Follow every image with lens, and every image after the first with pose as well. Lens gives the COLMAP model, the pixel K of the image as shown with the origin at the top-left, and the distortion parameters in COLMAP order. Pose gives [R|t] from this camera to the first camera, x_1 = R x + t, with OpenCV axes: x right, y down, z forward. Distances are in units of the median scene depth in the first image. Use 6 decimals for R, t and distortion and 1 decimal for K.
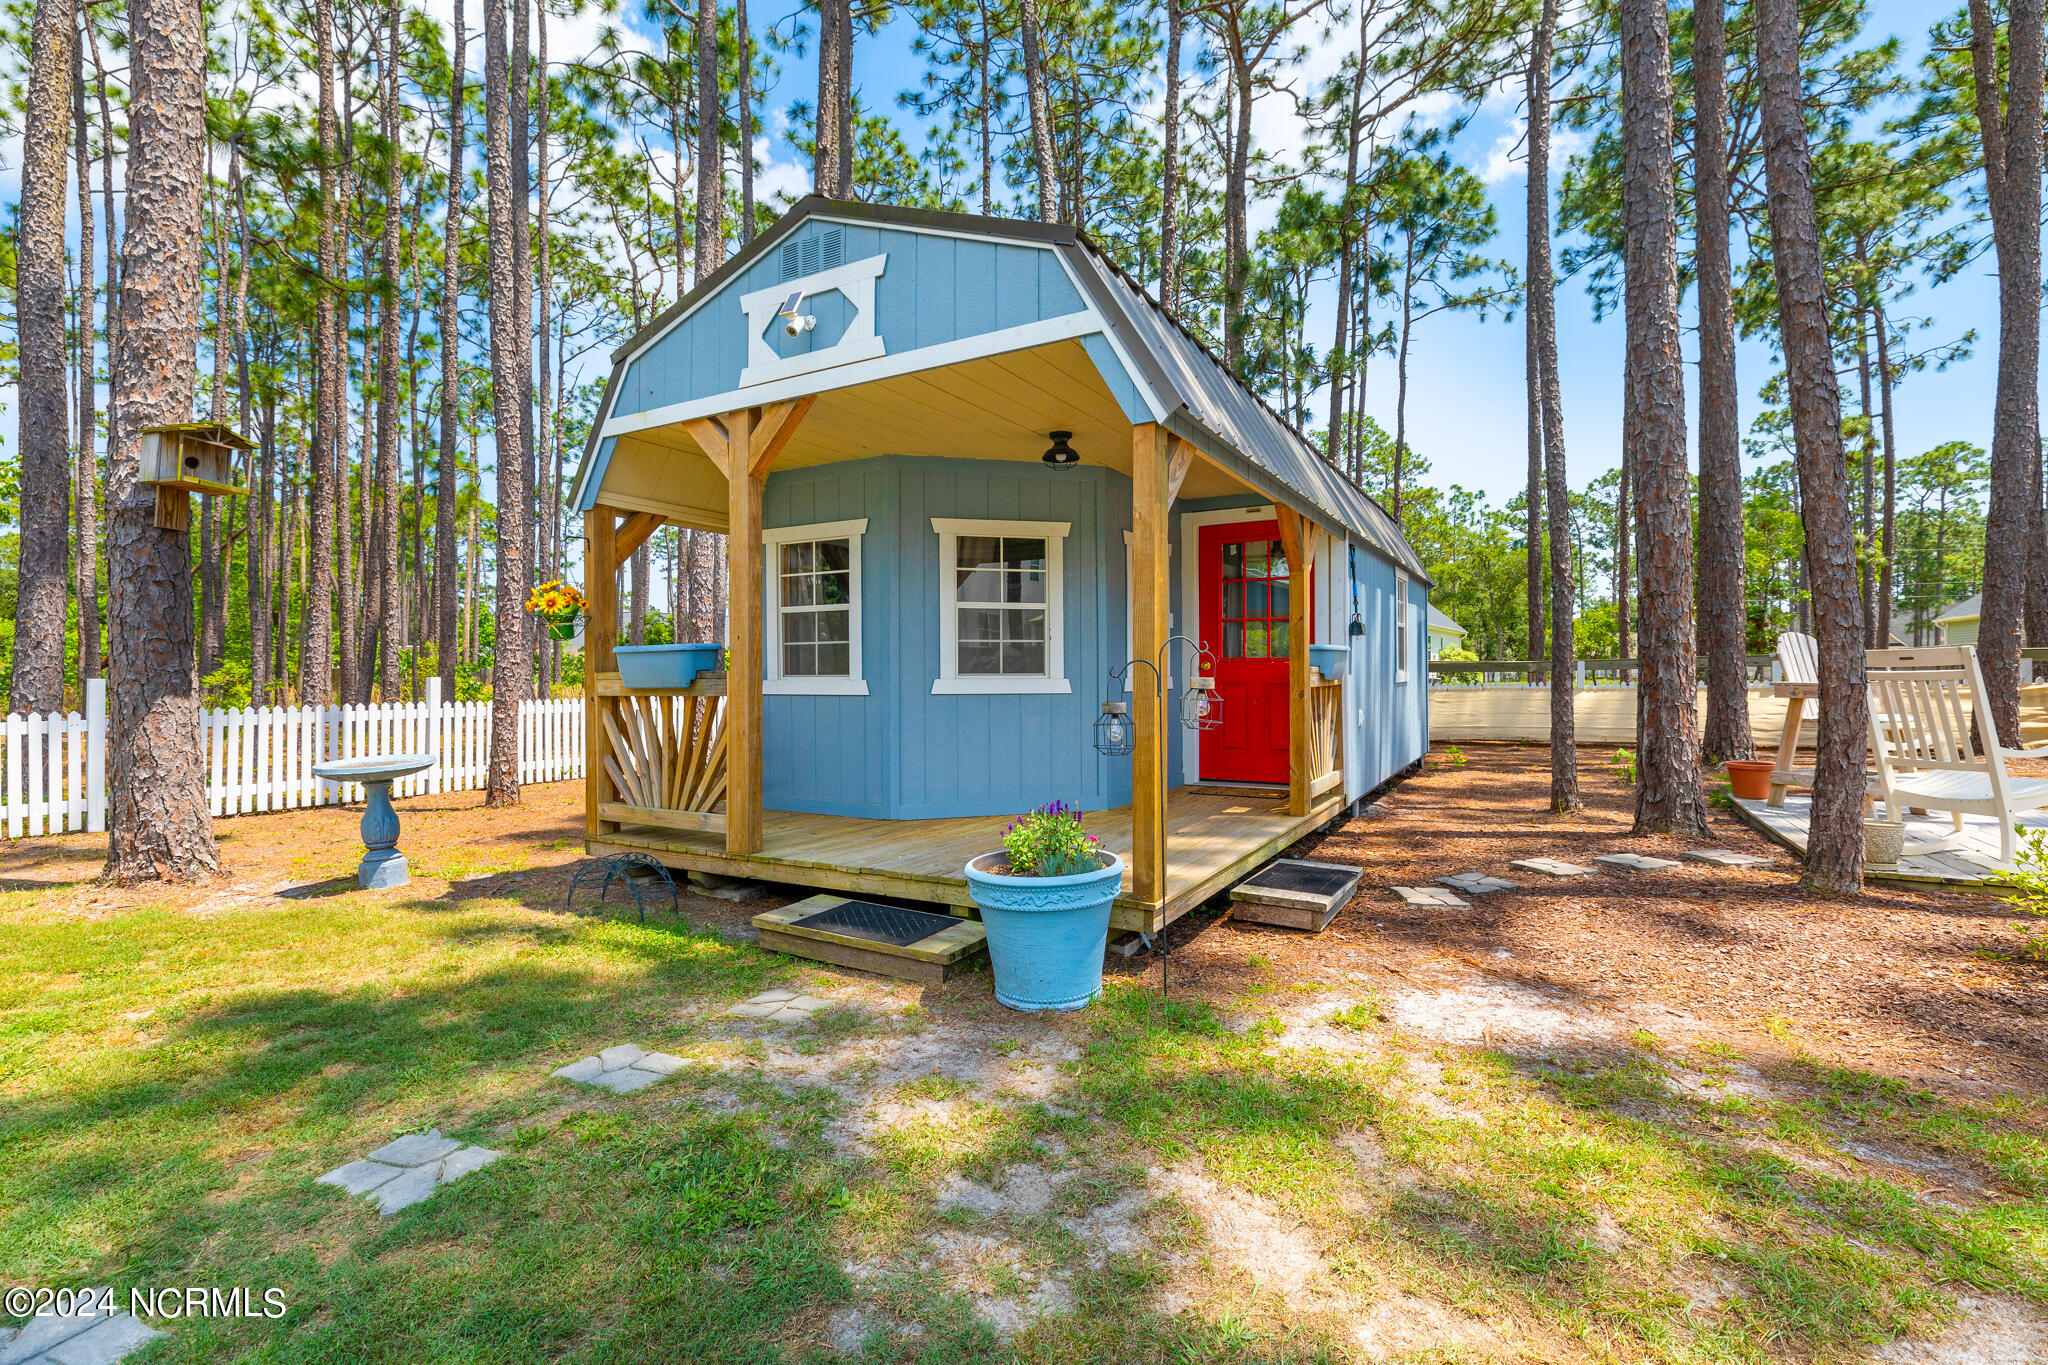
lens RADIAL K [[919.4, 0, 1023.7], [0, 919.4, 667.5], [0, 0, 1]] dist [-0.009001, 0.002369]
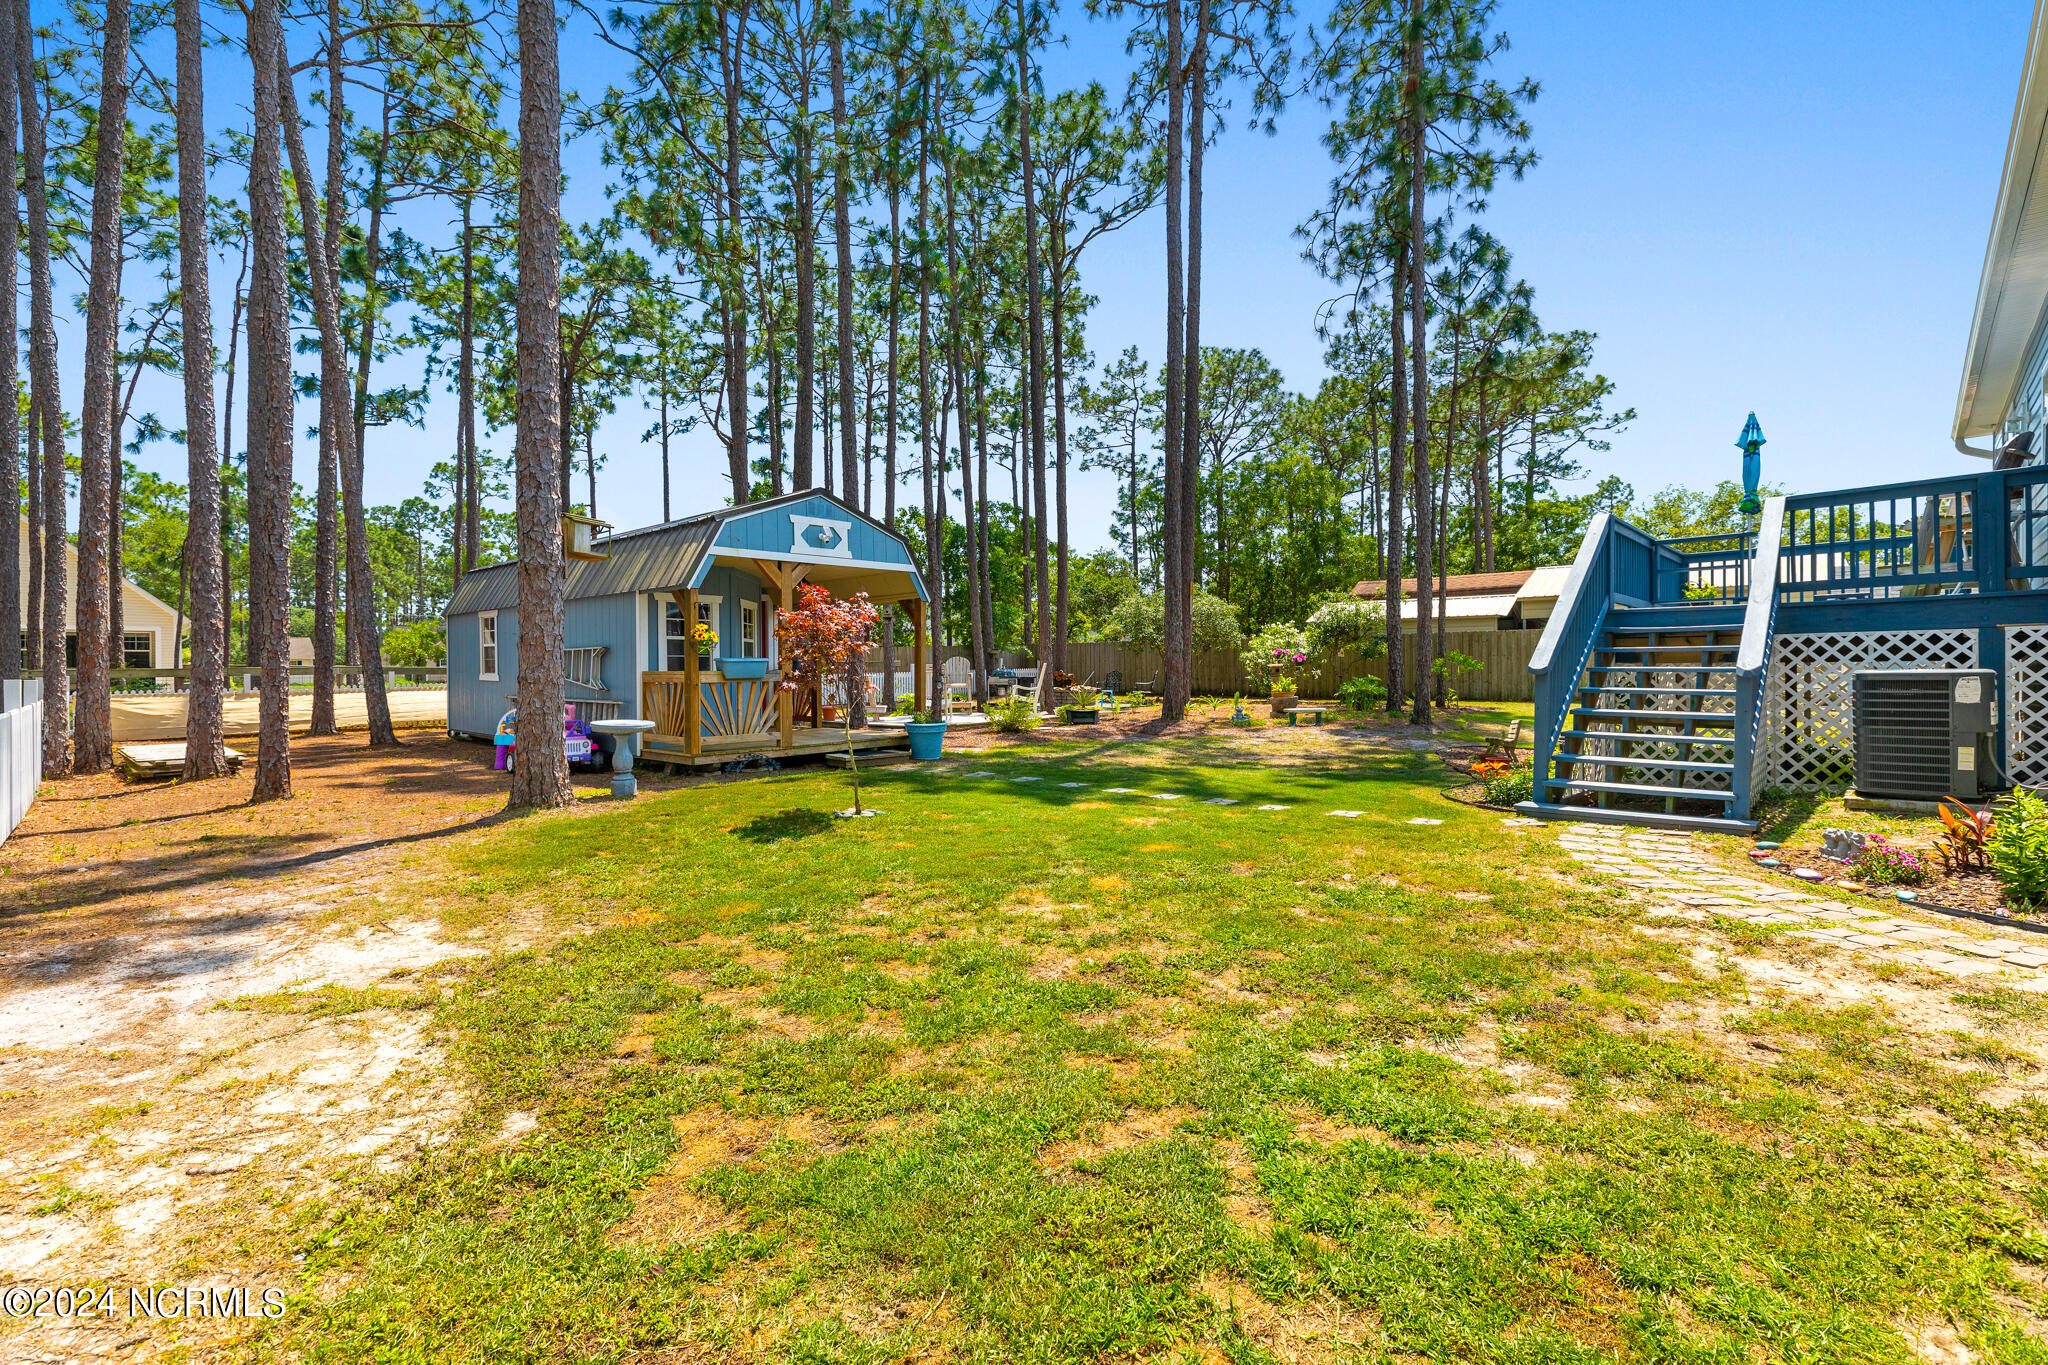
lens RADIAL K [[919.4, 0, 1020.3], [0, 919.4, 672.5], [0, 0, 1]] dist [-0.009001, 0.002369]
pose [[0.203071, -0.005141, 0.979151, -2.381223], [0.002316, 0.999986, 0.004770, -0.000272], [-0.979161, 0.001299, 0.203080, -0.074608]]
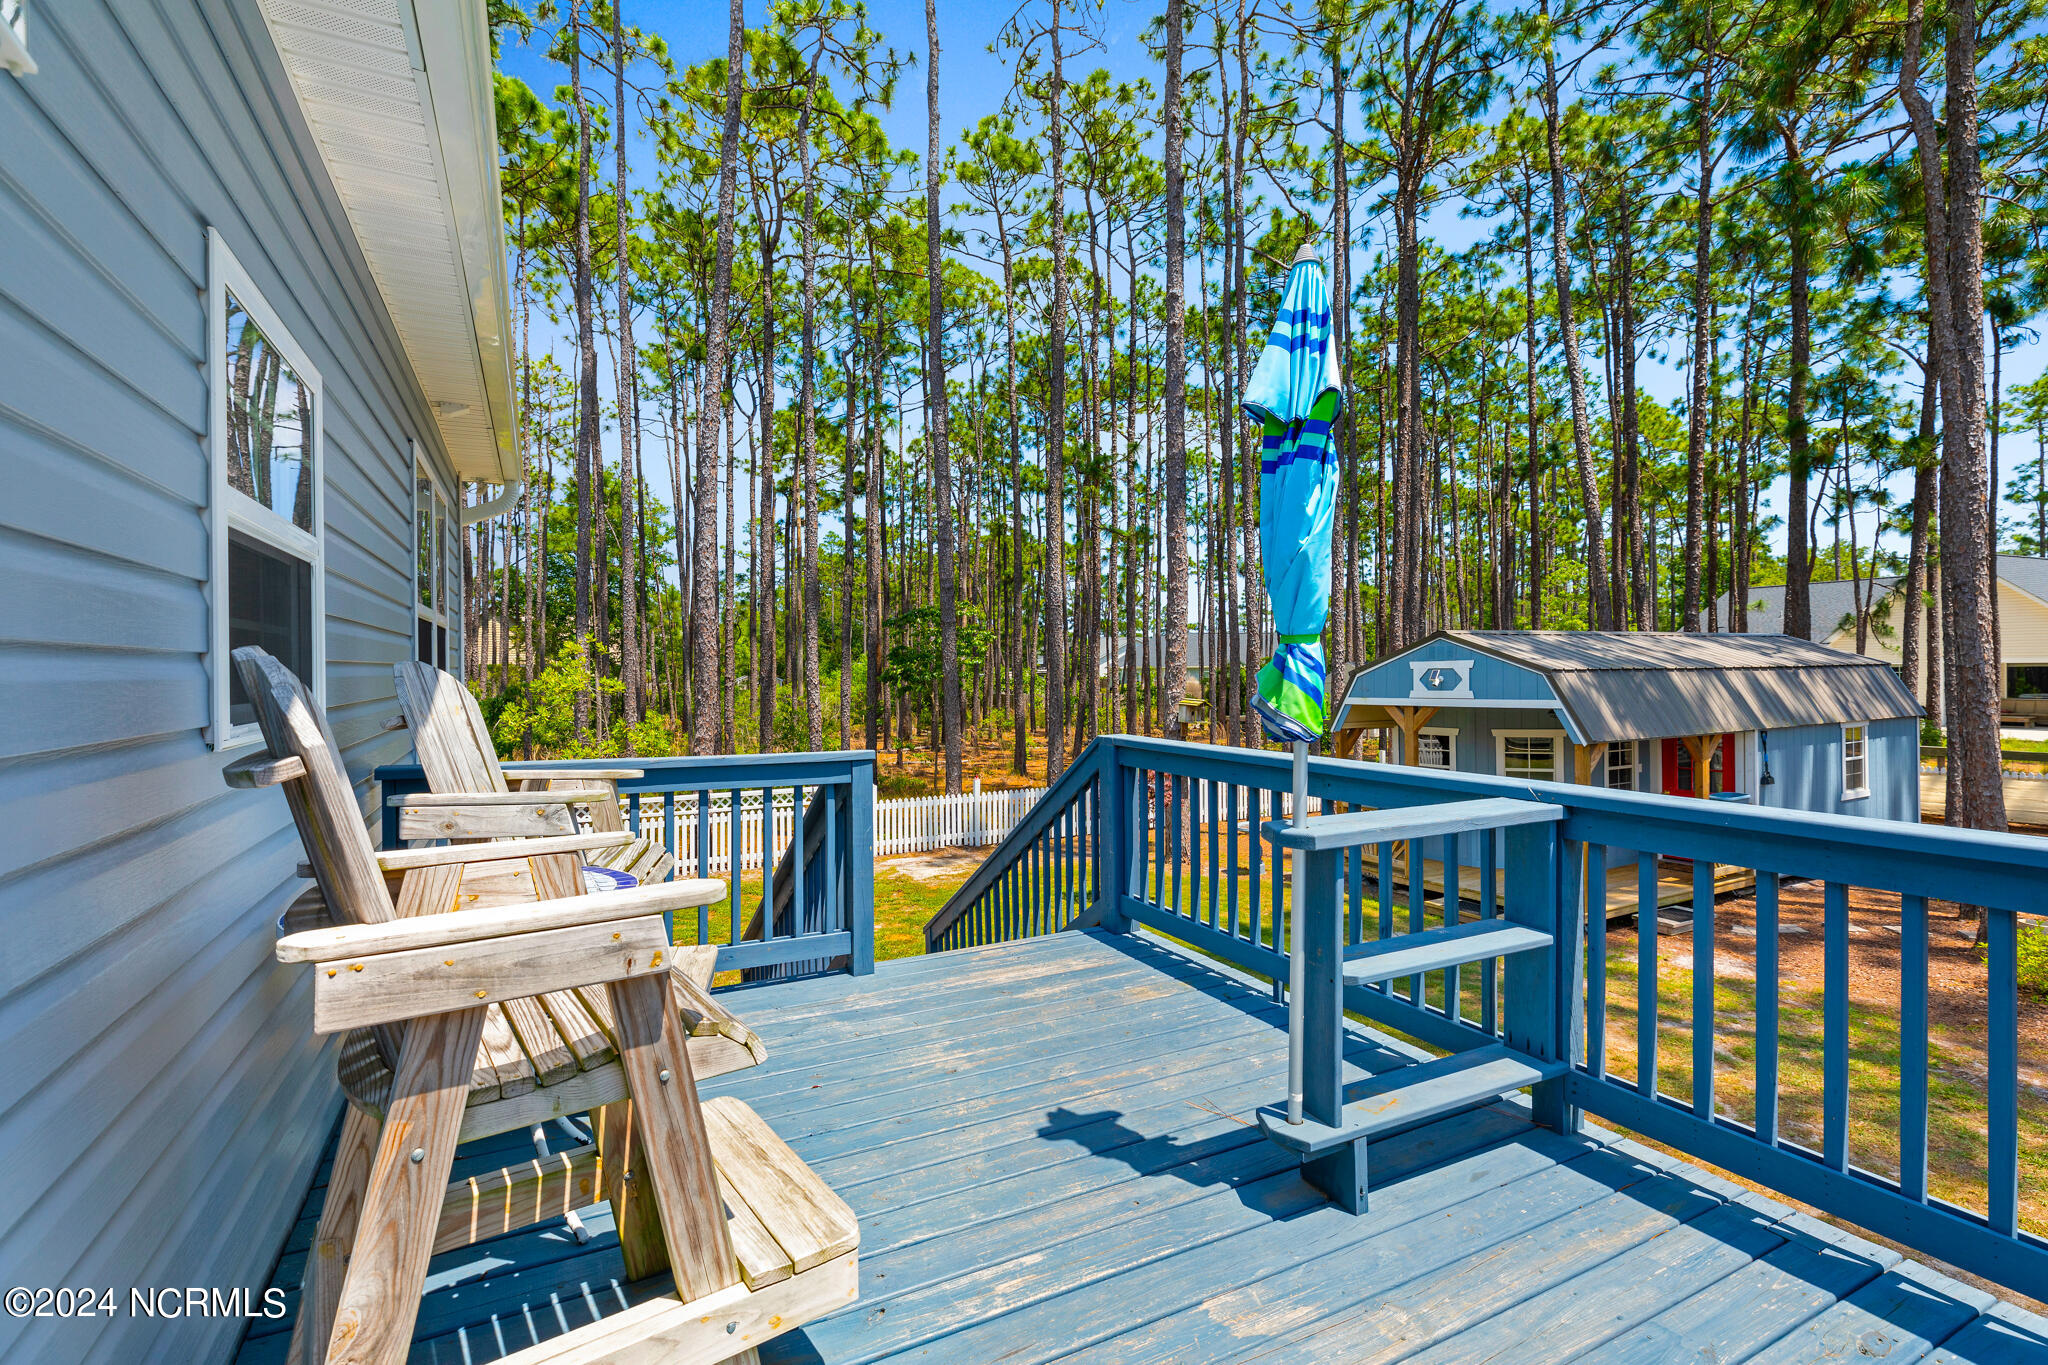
lens RADIAL K [[919.4, 0, 1004.9], [0, 919.4, 676.2], [0, 0, 1]] dist [-0.009001, 0.002369]
pose [[0.840351, -0.005505, -0.542014, 0.127315], [0.014716, 0.999812, 0.012662, -0.386869], [0.541842, -0.018617, 0.840274, -1.681305]]
